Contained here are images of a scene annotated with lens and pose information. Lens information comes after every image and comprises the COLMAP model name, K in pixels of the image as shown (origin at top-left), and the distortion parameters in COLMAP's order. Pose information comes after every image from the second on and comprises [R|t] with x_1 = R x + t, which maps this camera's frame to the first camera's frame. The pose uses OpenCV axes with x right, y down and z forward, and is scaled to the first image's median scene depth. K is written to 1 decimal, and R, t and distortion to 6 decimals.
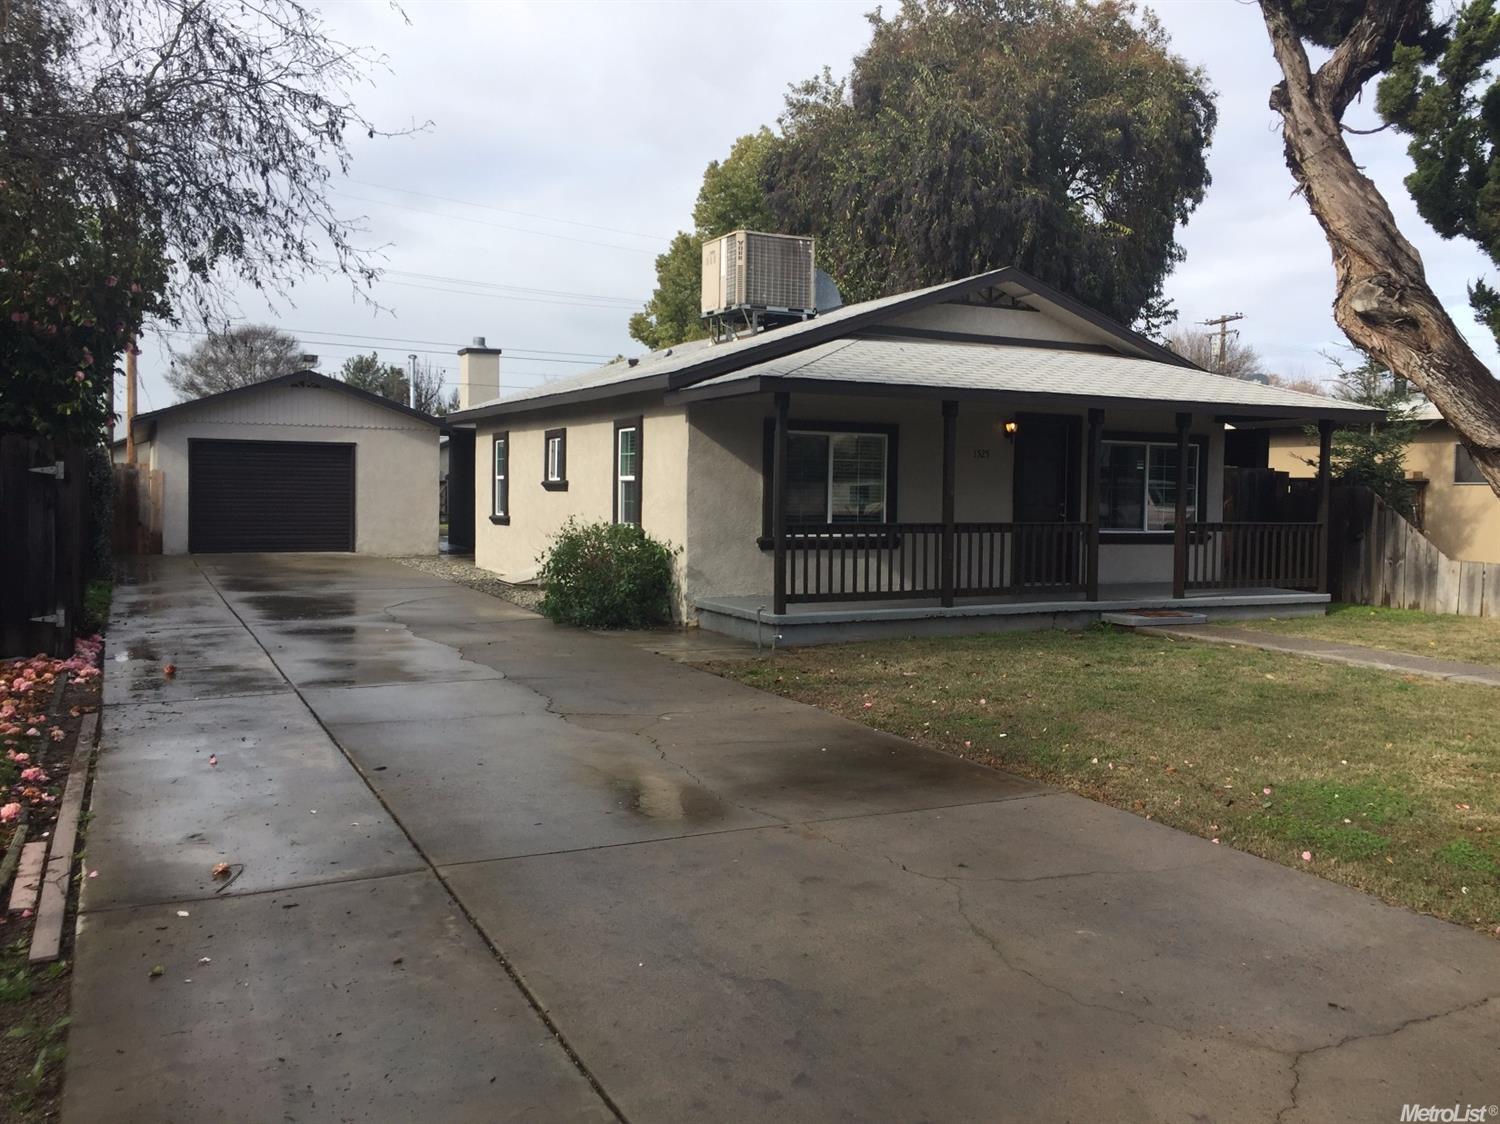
lens RADIAL K [[1269.7, 0, 826.6], [0, 1269.7, 534.0], [0, 0, 1]] dist [0.033841, 0.000598]
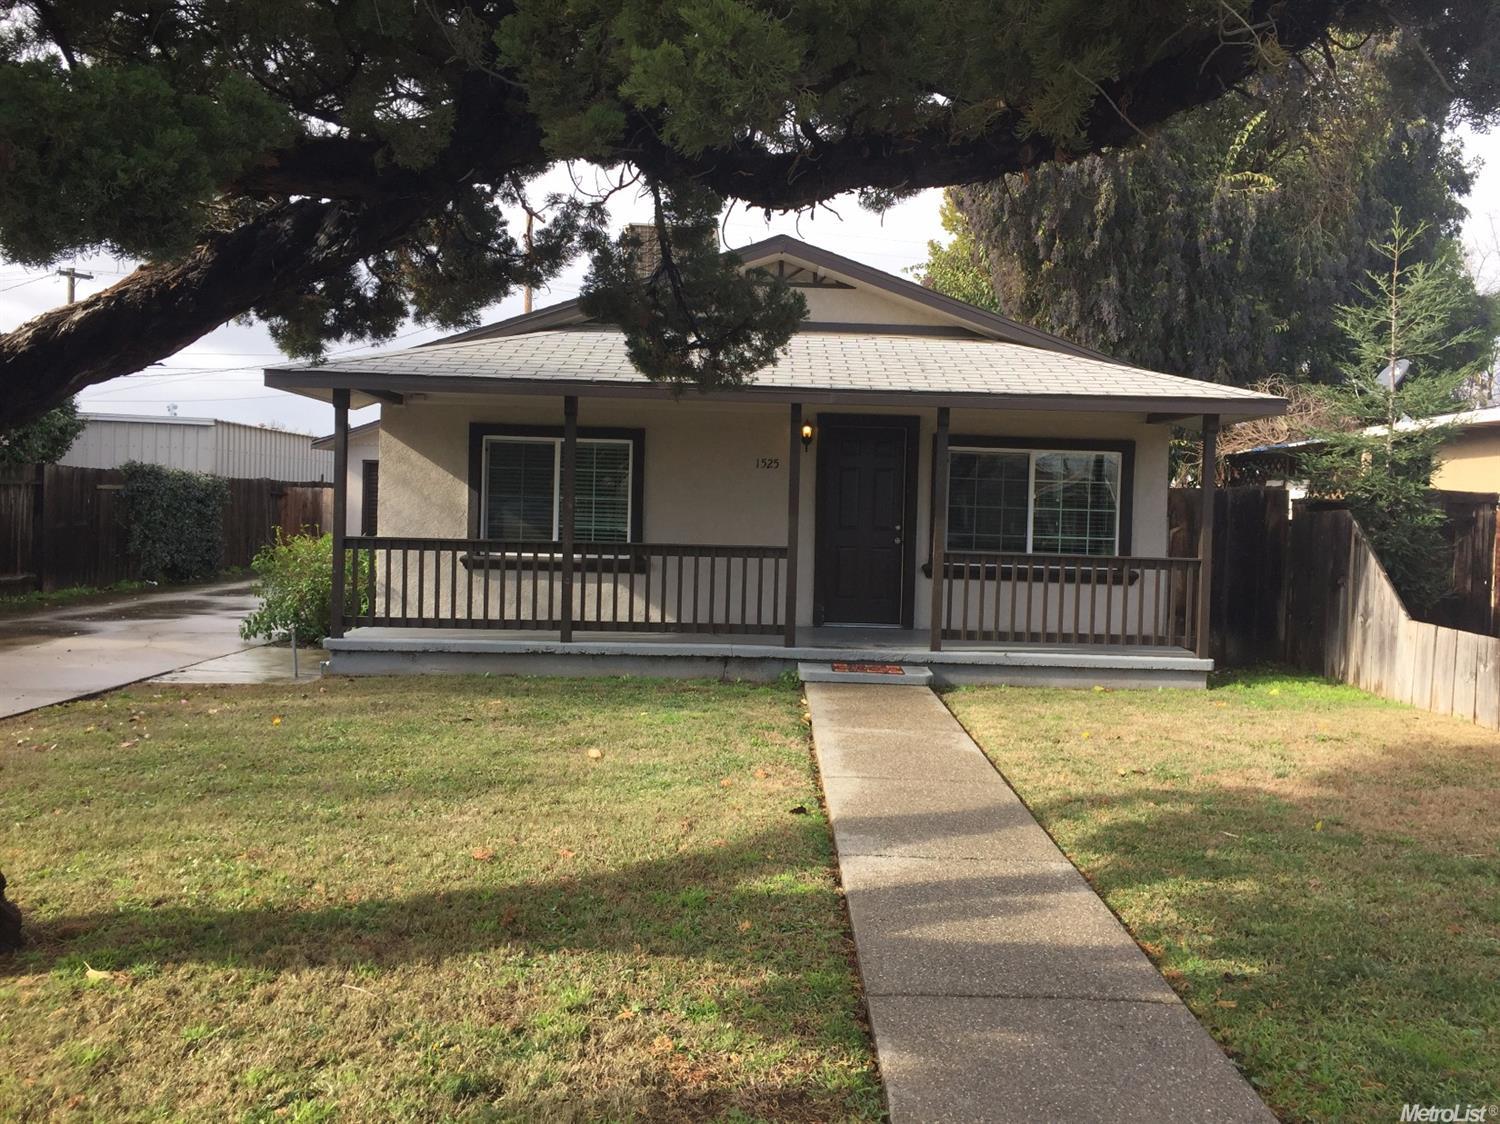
lens RADIAL K [[1269.7, 0, 749.9], [0, 1269.7, 558.2], [0, 0, 1]] dist [0.033841, 0.000598]
pose [[0.890712, 0.029803, -0.453589, 0.510682], [-0.031110, 0.999505, 0.004582, -0.004925], [0.453501, 0.010030, 0.891199, 0.266829]]
